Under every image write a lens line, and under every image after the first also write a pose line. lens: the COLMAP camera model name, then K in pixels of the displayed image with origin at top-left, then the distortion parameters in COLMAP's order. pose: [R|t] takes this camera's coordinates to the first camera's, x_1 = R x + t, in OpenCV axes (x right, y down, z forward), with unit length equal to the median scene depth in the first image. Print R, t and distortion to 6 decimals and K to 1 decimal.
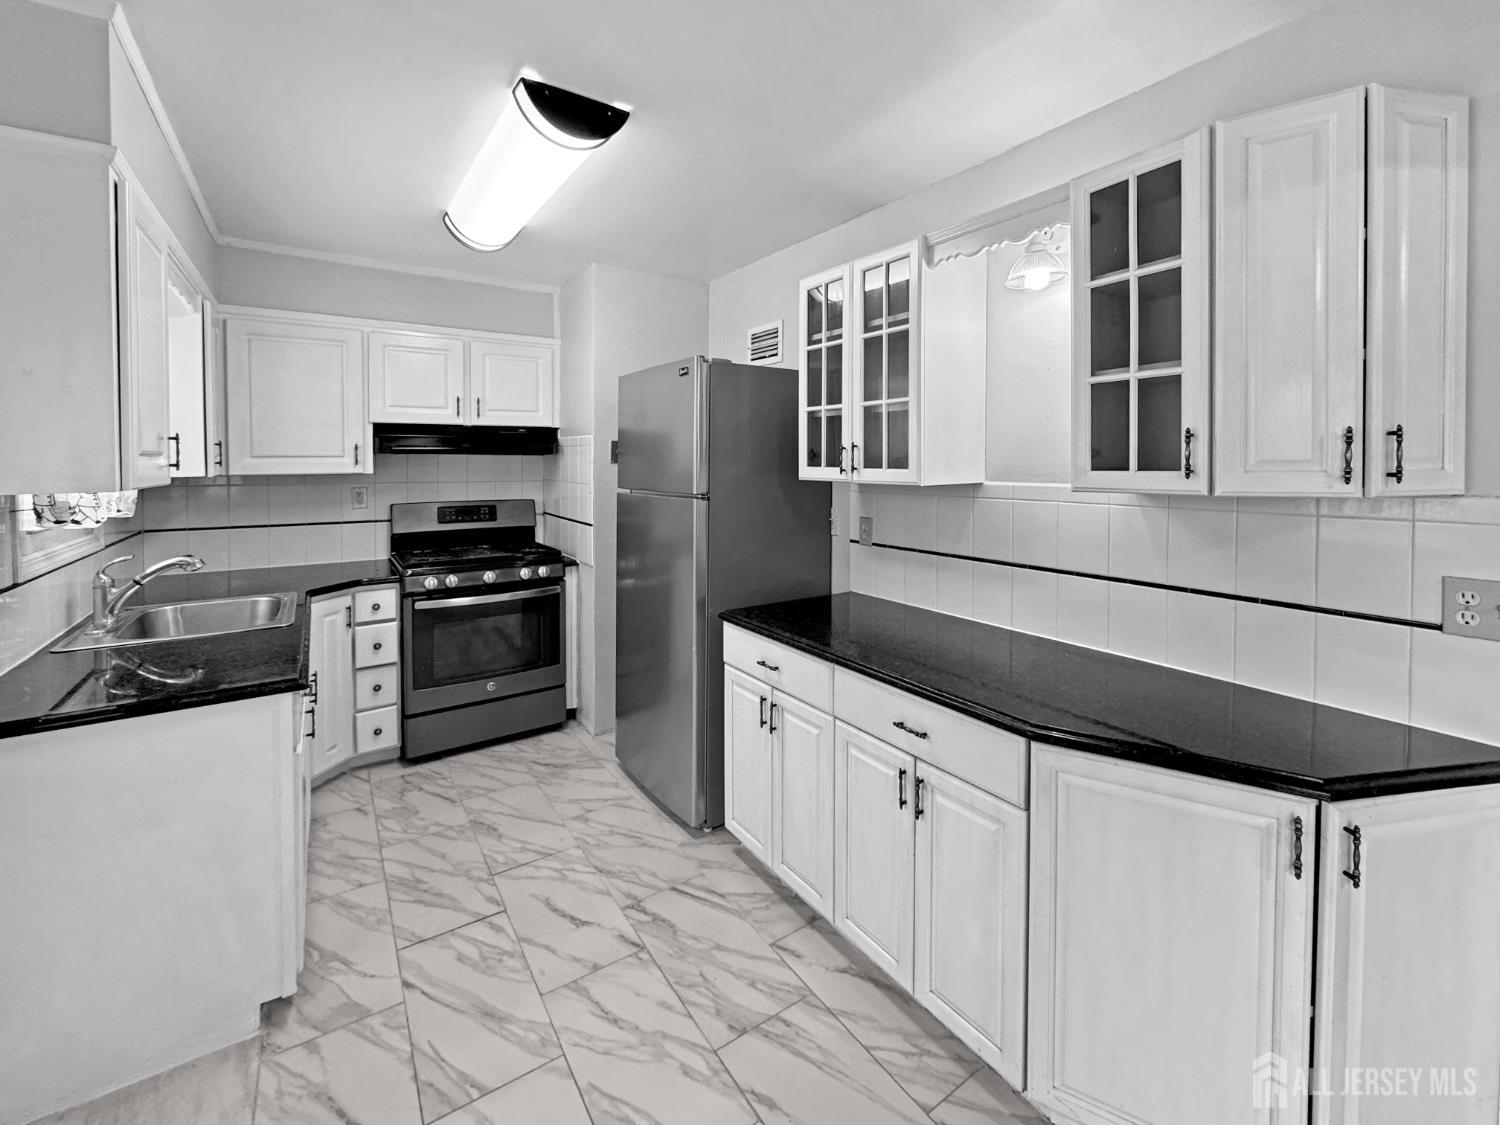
lens RADIAL K [[657.8, 0, 789.3], [0, 657.8, 468.9], [0, 0, 1]] dist [-0.003634, -0.000480]
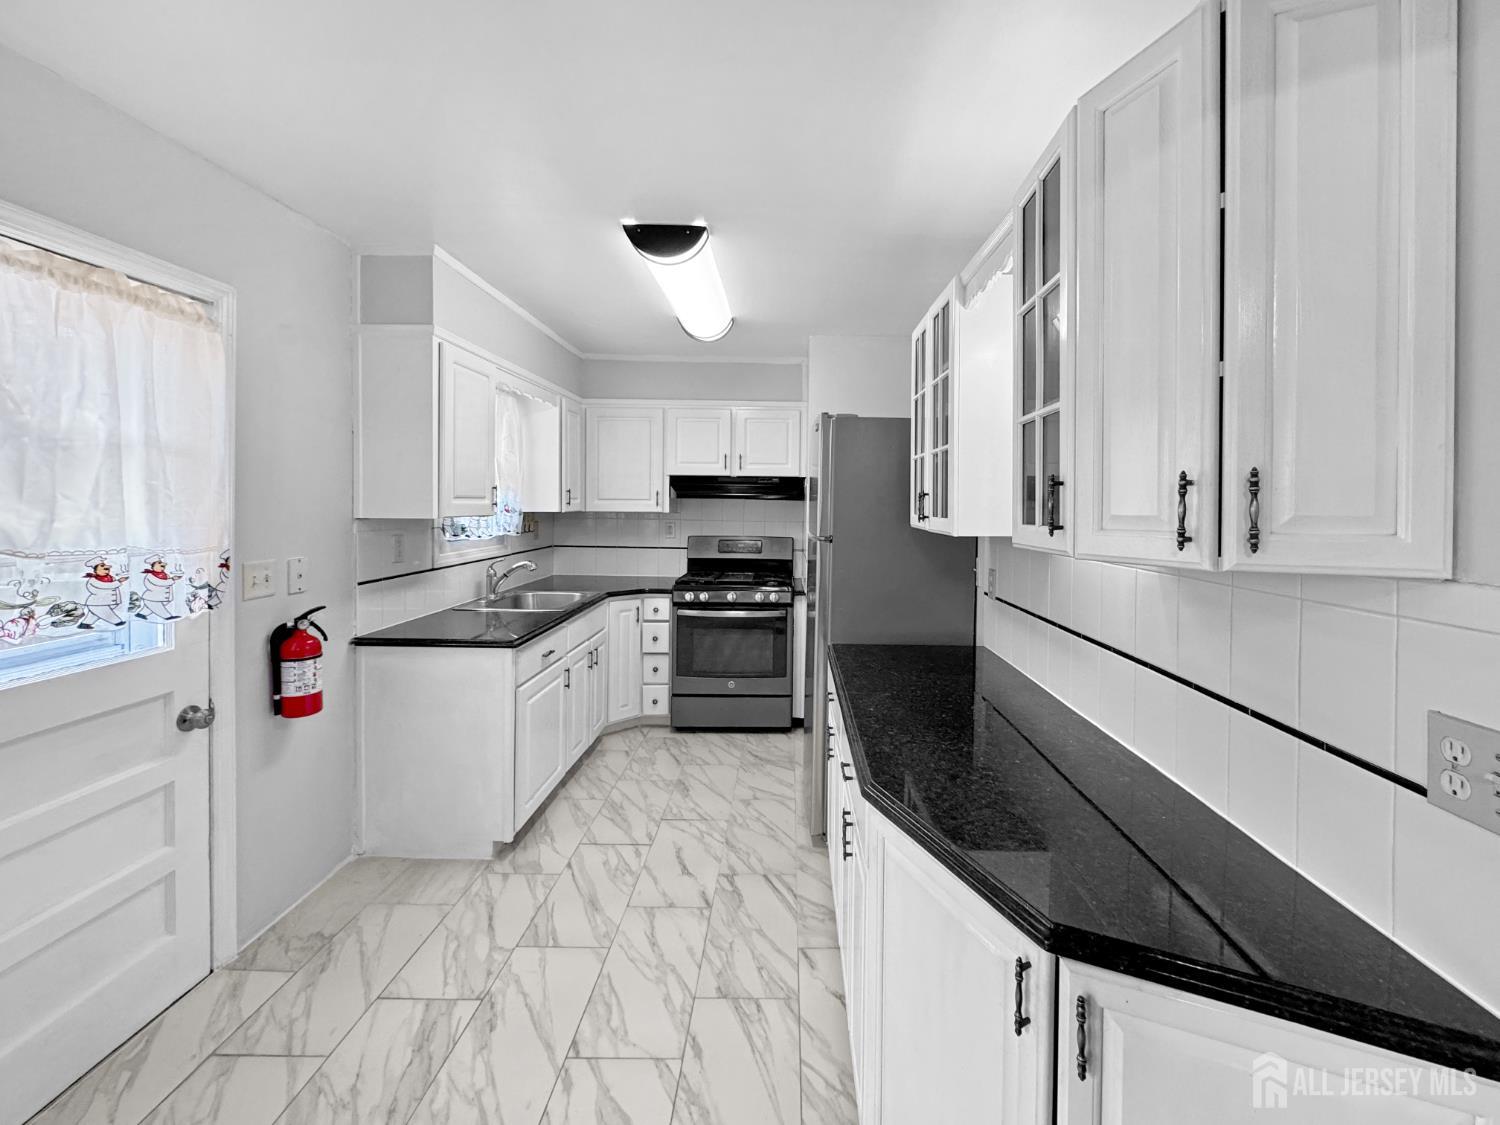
lens RADIAL K [[623.3, 0, 752.2], [0, 623.3, 504.4], [0, 0, 1]] dist [-0.001253, -0.000262]
pose [[0.816182, 0.013597, -0.577635, 0.325170], [-0.022361, 0.999717, -0.008063, -0.004332], [0.577362, 0.019497, 0.816255, 0.059099]]
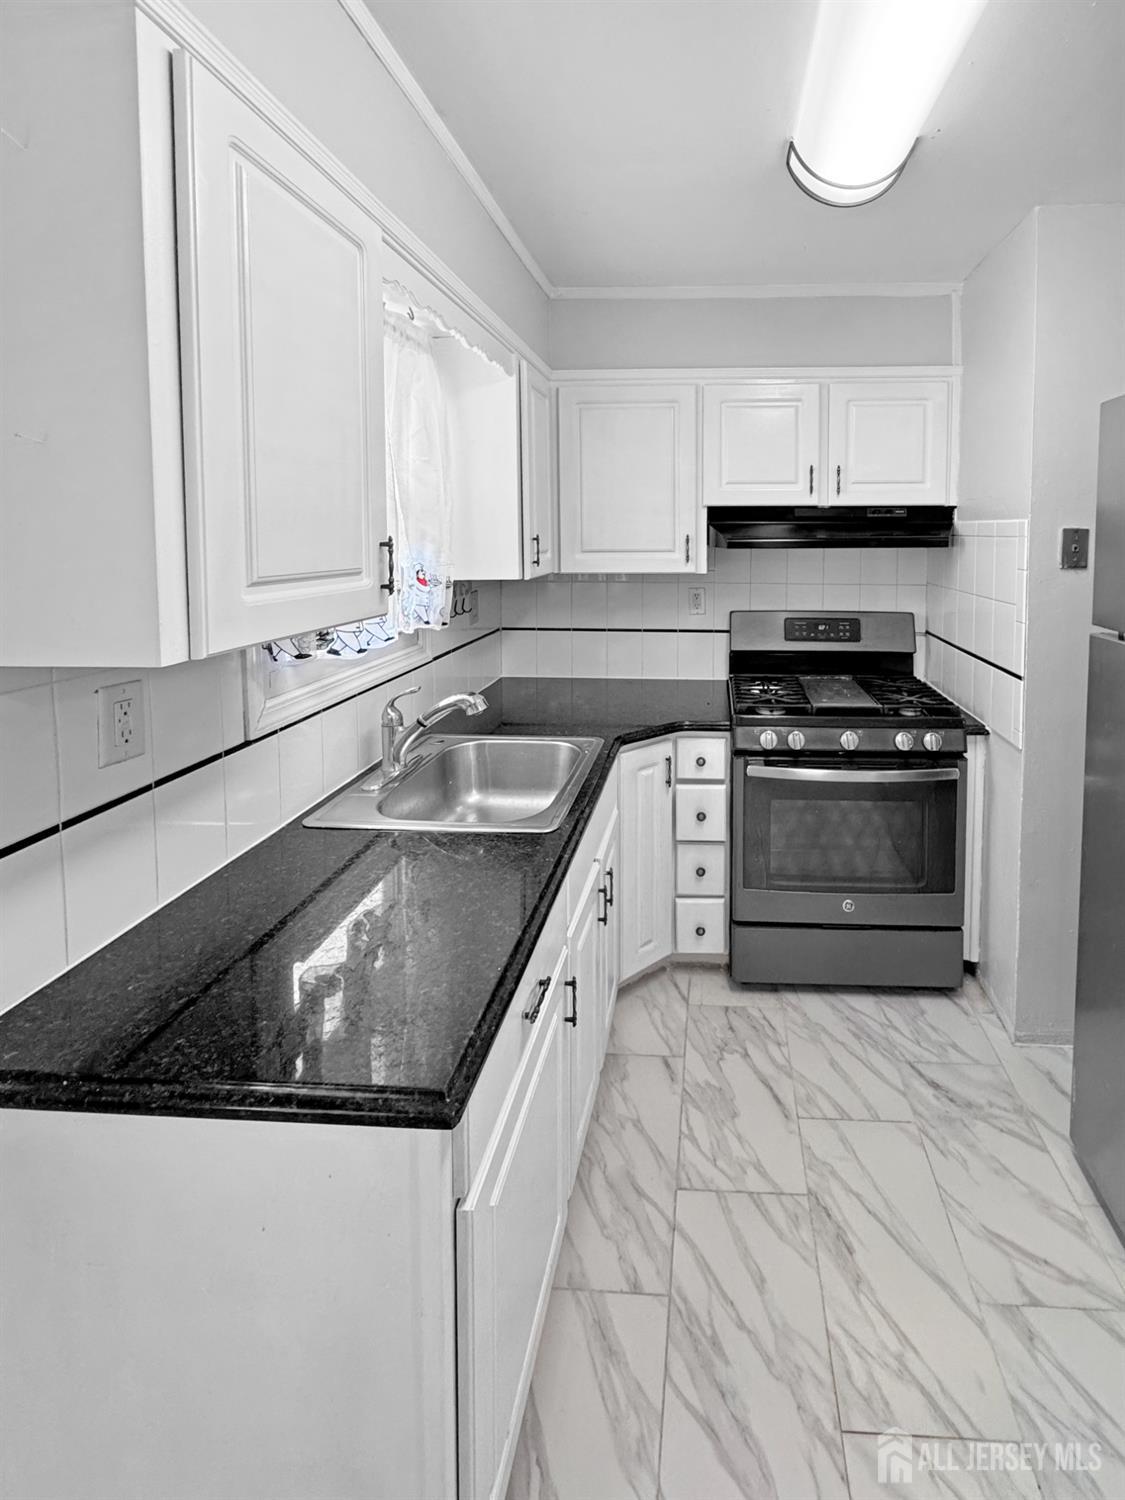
lens RADIAL K [[731.0, 0, 650.1], [0, 731.0, 569.3], [0, 0, 1]] dist [-0.001821, -0.000457]
pose [[0.767666, 0.029067, -0.640191, -0.186620], [-0.011224, 0.999427, 0.031918, -0.031140], [0.640752, -0.017317, 0.767552, 0.401863]]
